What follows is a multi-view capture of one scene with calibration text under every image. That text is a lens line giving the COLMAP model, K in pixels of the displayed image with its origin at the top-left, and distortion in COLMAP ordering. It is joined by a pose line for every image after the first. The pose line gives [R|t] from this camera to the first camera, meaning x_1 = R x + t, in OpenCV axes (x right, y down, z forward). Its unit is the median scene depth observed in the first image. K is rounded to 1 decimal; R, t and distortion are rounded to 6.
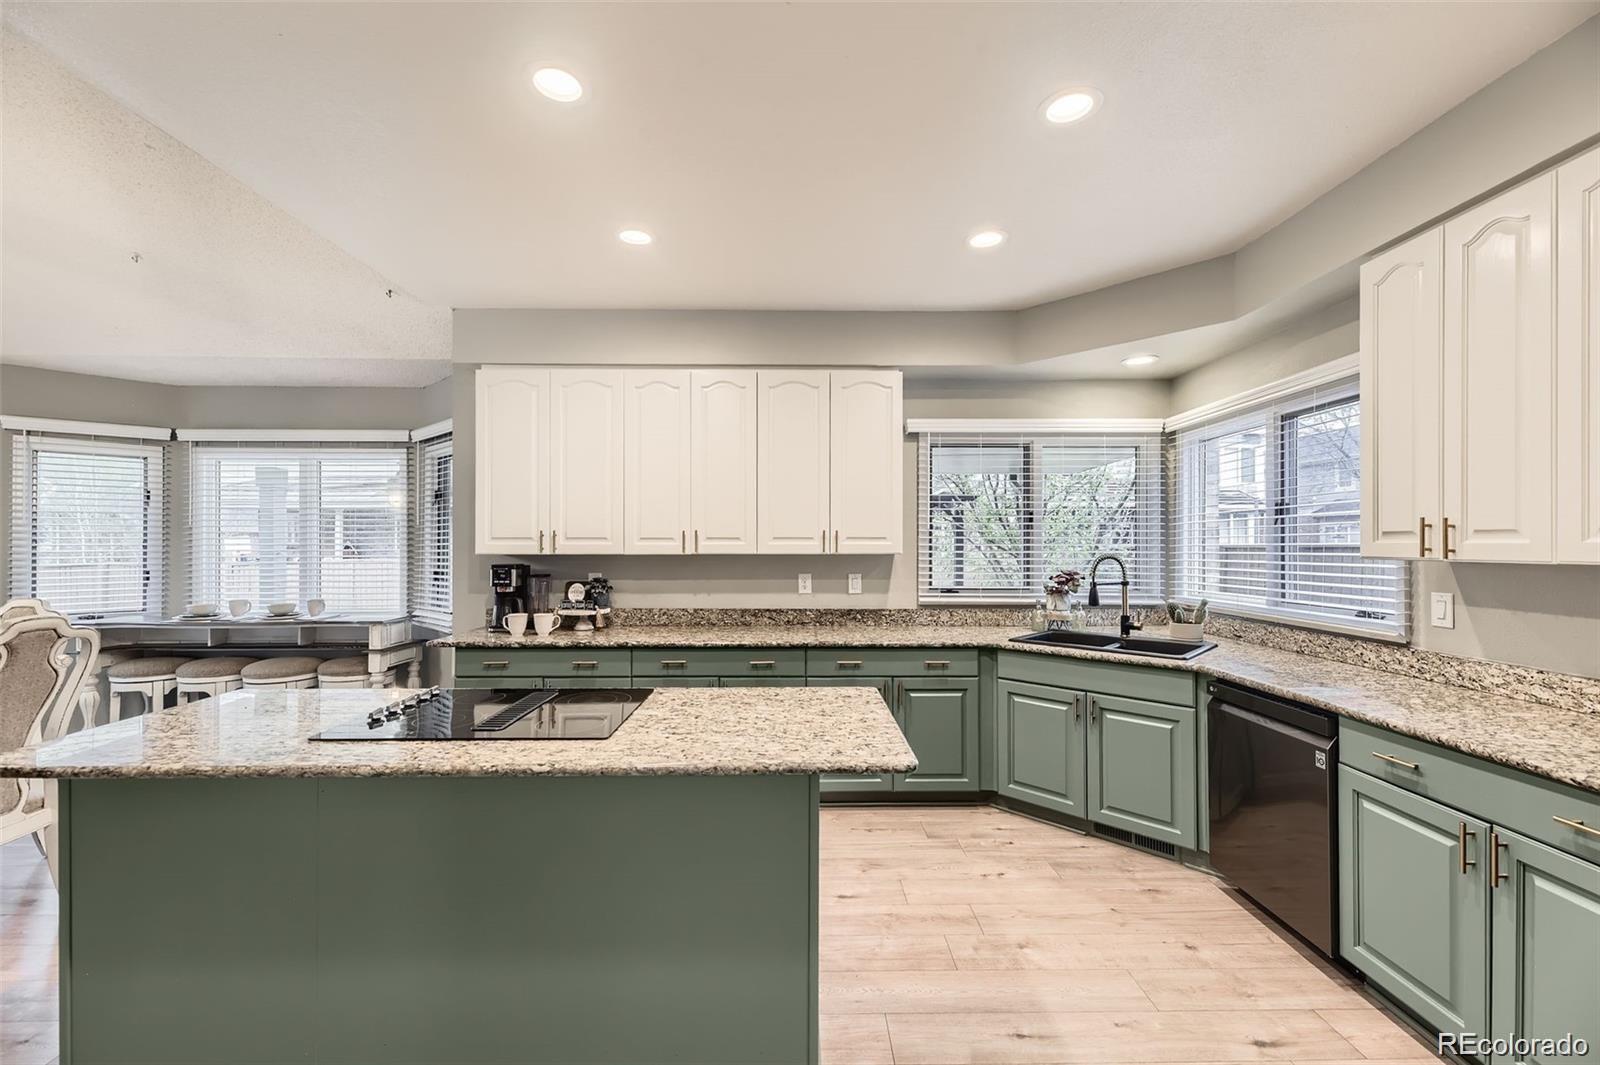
lens RADIAL K [[646.6, 0, 797.0], [0, 646.6, 553.7], [0, 0, 1]] dist [0.016890, -0.004816]
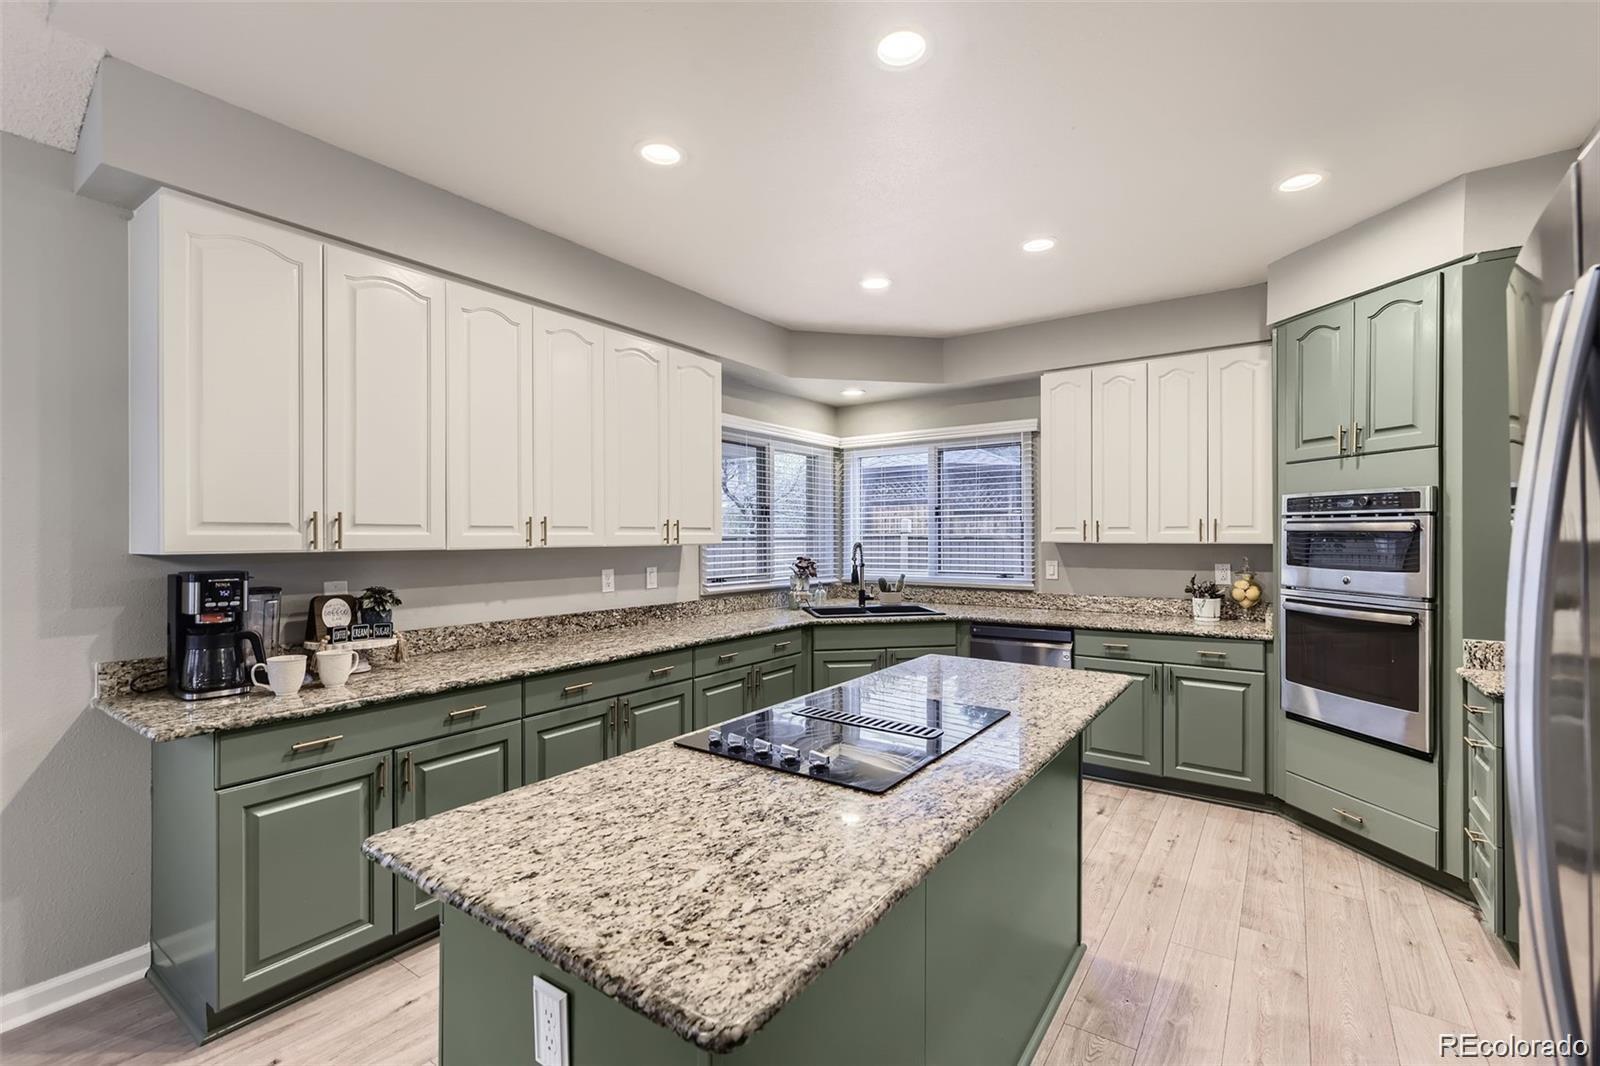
lens RADIAL K [[697.2, 0, 808.7], [0, 697.2, 537.6], [0, 0, 1]] dist [0.002811, 0.000233]
pose [[0.576443, -0.002664, 0.817133, -0.620409], [0.012439, 0.999907, -0.005515, -0.002285], [-0.817042, 0.013343, 0.576423, 0.257601]]
